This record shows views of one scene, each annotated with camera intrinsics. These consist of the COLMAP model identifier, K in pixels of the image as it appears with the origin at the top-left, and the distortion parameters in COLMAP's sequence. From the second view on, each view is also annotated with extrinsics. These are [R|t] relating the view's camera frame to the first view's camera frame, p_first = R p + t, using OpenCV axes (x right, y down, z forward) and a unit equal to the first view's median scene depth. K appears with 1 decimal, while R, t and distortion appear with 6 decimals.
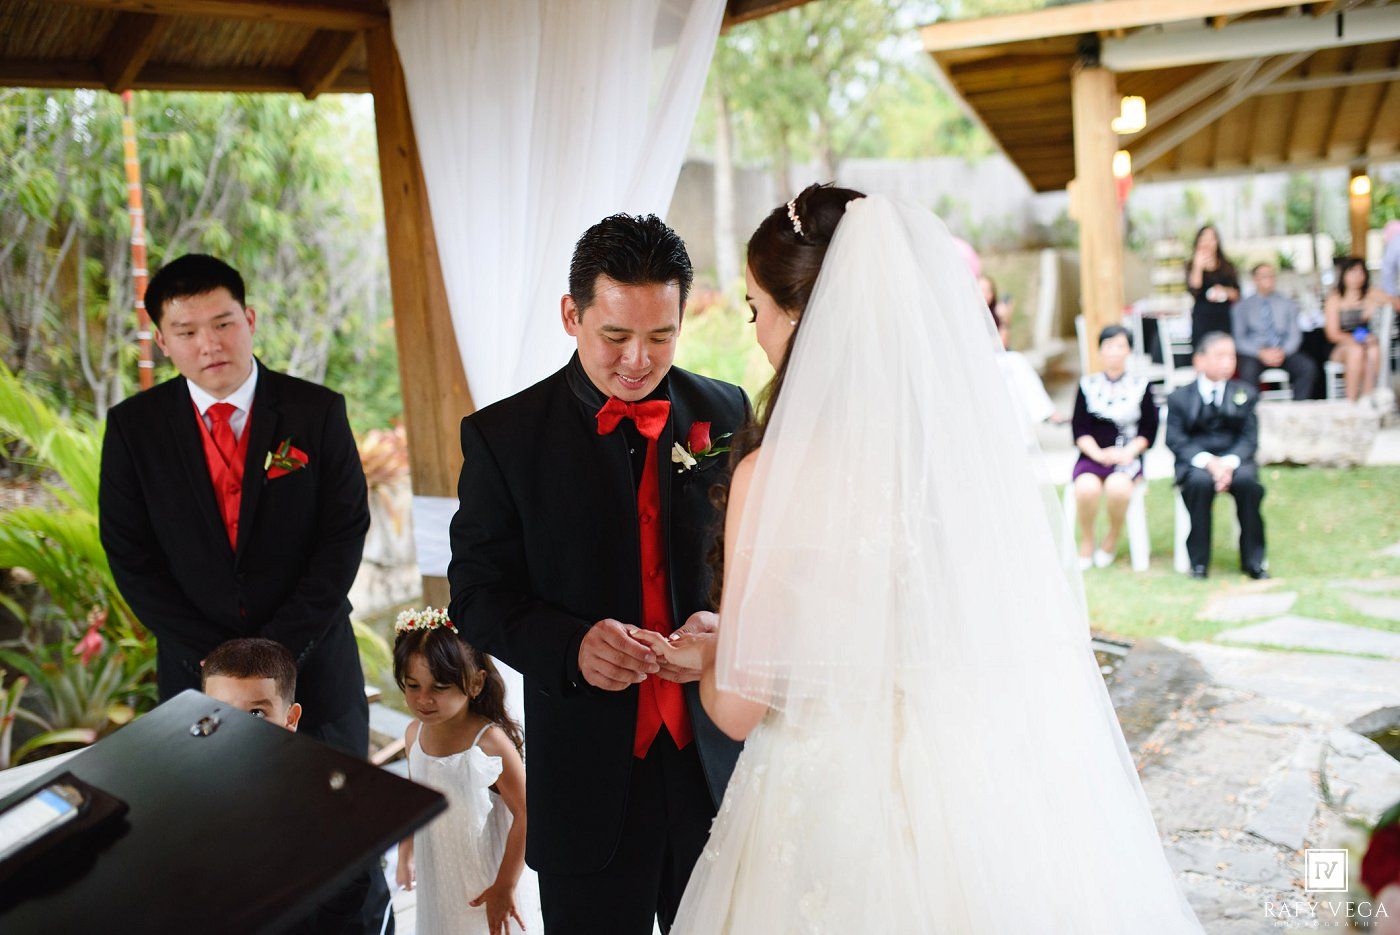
lens RADIAL K [[1331.8, 0, 700.5], [0, 1331.8, 442.1], [0, 0, 1]] dist [-0.106594, 0.160105]
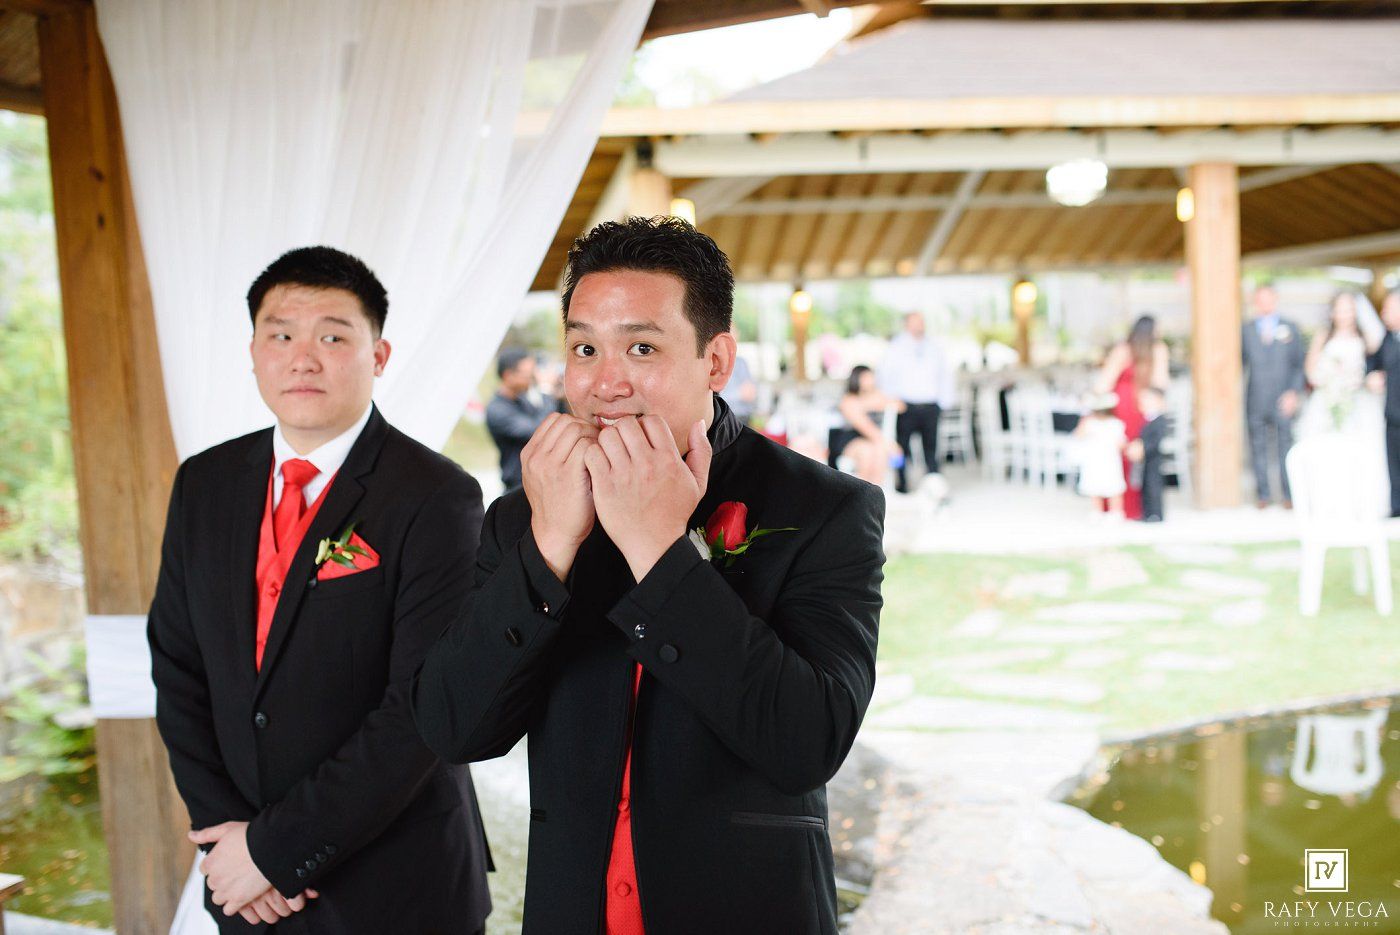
lens RADIAL K [[1331.8, 0, 700.5], [0, 1331.8, 442.1], [0, 0, 1]] dist [-0.106594, 0.160105]
pose [[0.911531, 0.008516, 0.411143, -0.117386], [0.022786, 0.997204, -0.071174, 0.001216], [-0.410600, 0.074246, 0.908788, 0.084976]]
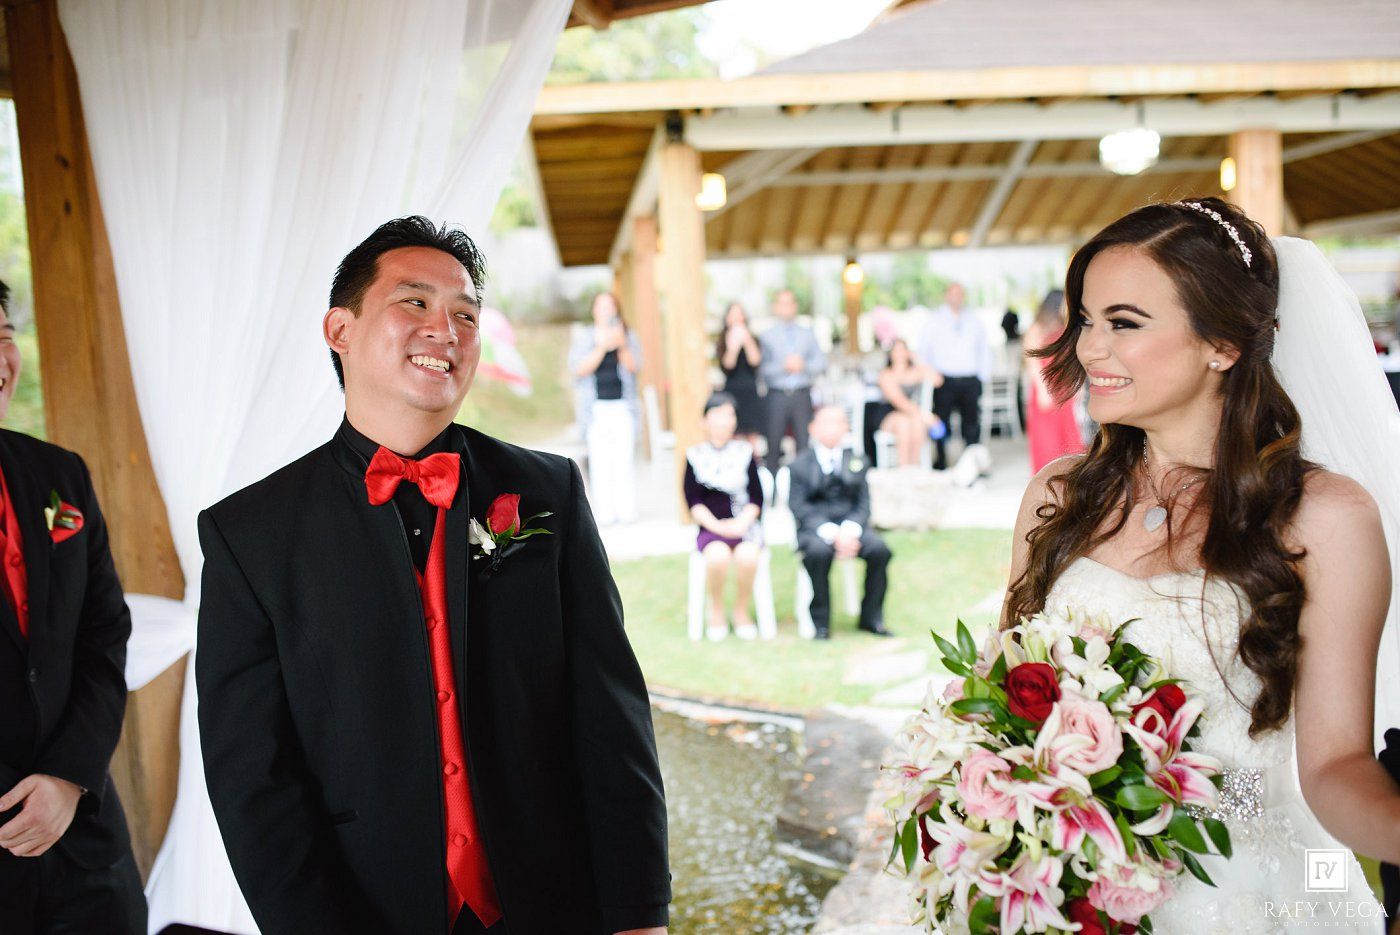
lens RADIAL K [[1331.8, 0, 700.5], [0, 1331.8, 442.1], [0, 0, 1]] dist [-0.106594, 0.160105]
pose [[0.930185, -0.000418, 0.367091, -0.085113], [0.020641, 0.998477, -0.051164, -0.000960], [-0.366510, 0.055169, 0.928777, 0.071045]]
